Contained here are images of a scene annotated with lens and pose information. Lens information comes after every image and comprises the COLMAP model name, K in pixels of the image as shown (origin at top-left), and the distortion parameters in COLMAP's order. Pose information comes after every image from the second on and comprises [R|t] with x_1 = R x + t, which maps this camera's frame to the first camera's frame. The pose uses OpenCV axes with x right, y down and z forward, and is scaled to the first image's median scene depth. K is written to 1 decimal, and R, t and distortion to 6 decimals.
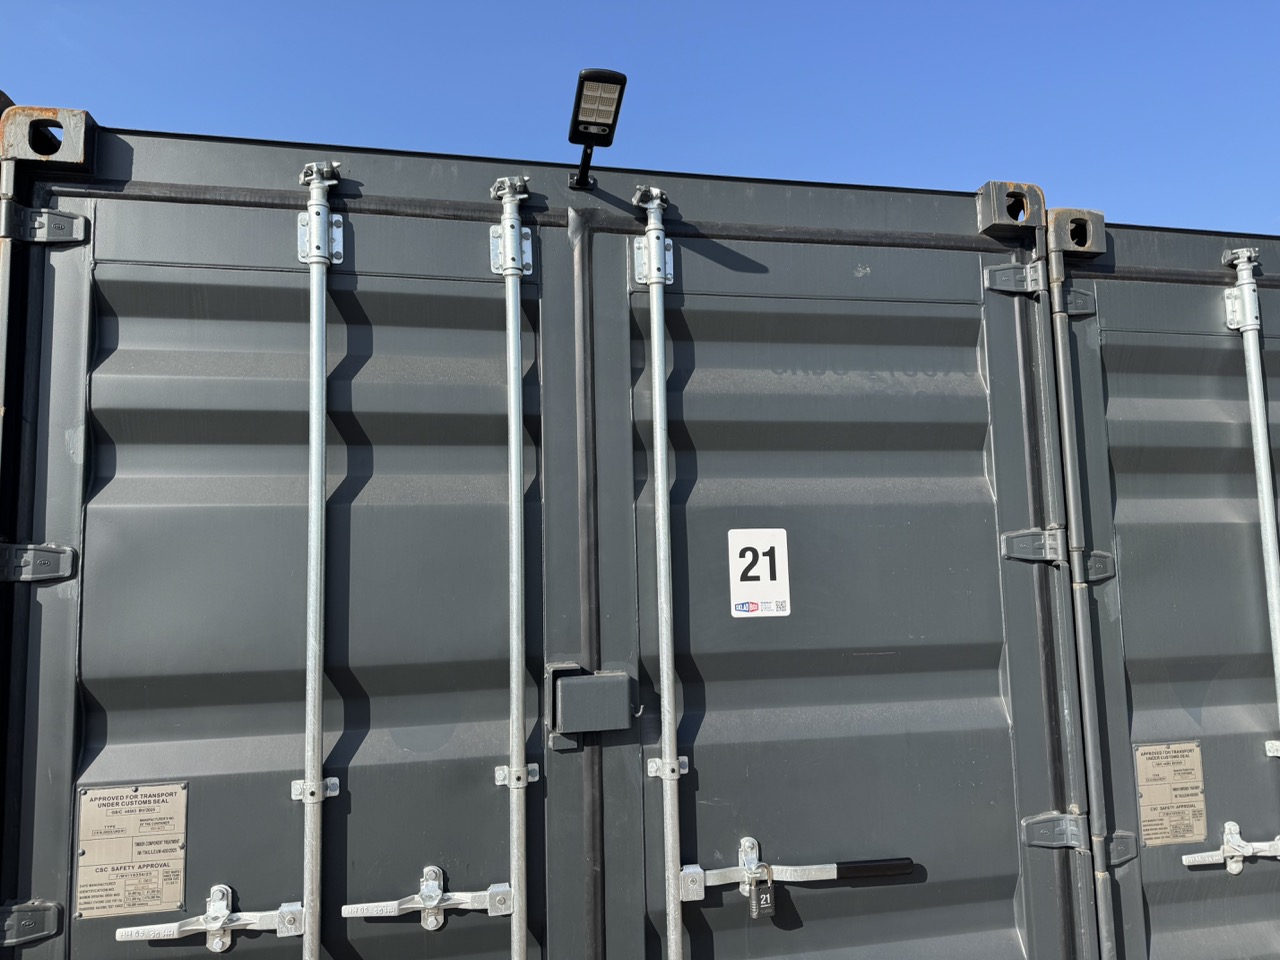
lens RADIAL K [[913.8, 0, 634.7], [0, 913.8, 487.9], [0, 0, 1]] dist [0.064091, -0.051911]
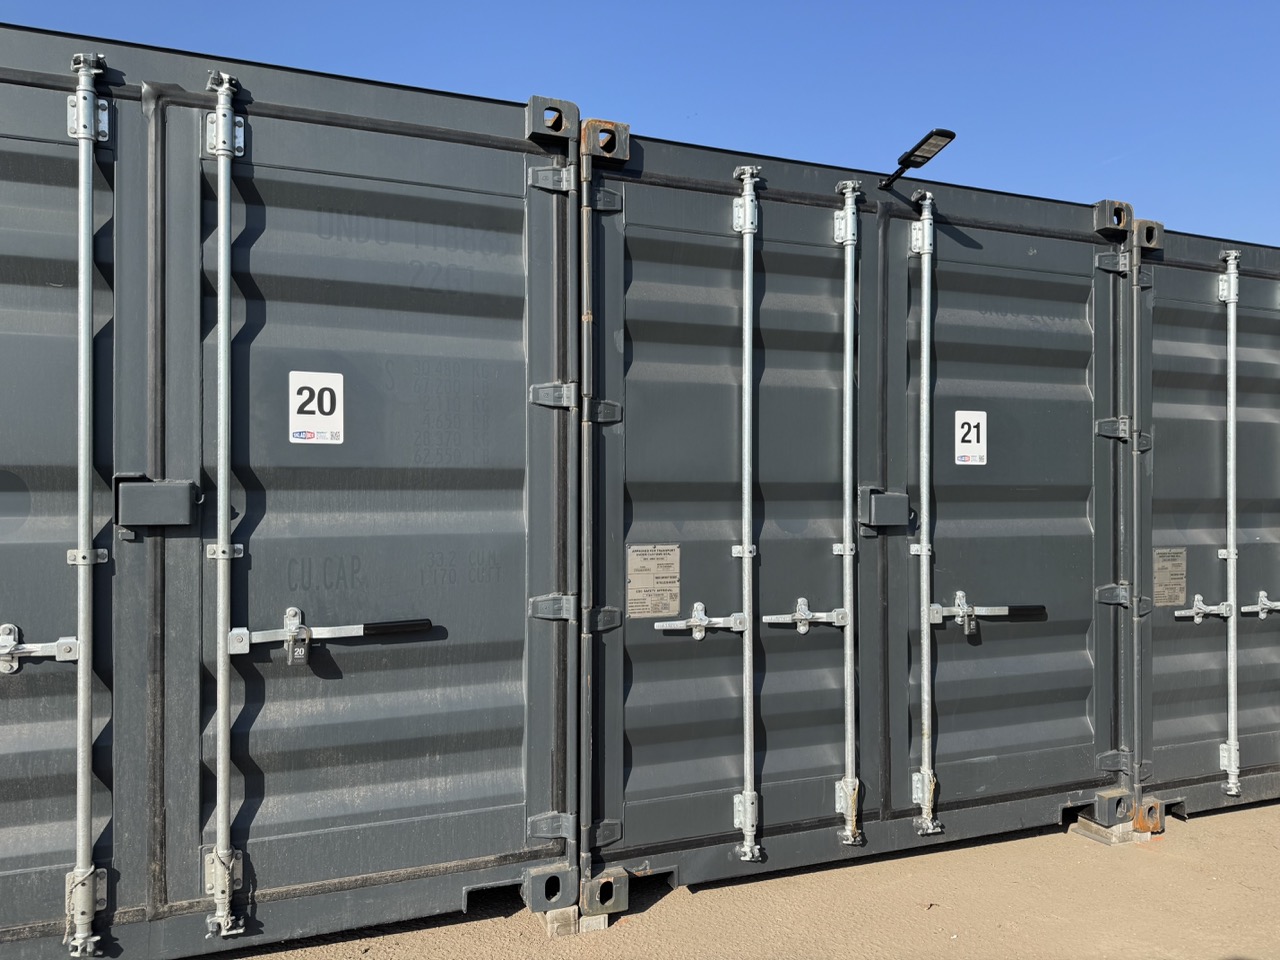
lens RADIAL K [[913.8, 0, 627.6], [0, 913.8, 481.2], [0, 0, 1]] dist [0.064091, -0.051911]
pose [[0.986107, 0.030124, 0.163356, -0.729124], [-0.045621, 0.994717, 0.091962, 0.045912], [-0.159723, -0.098137, 0.982272, -0.525725]]
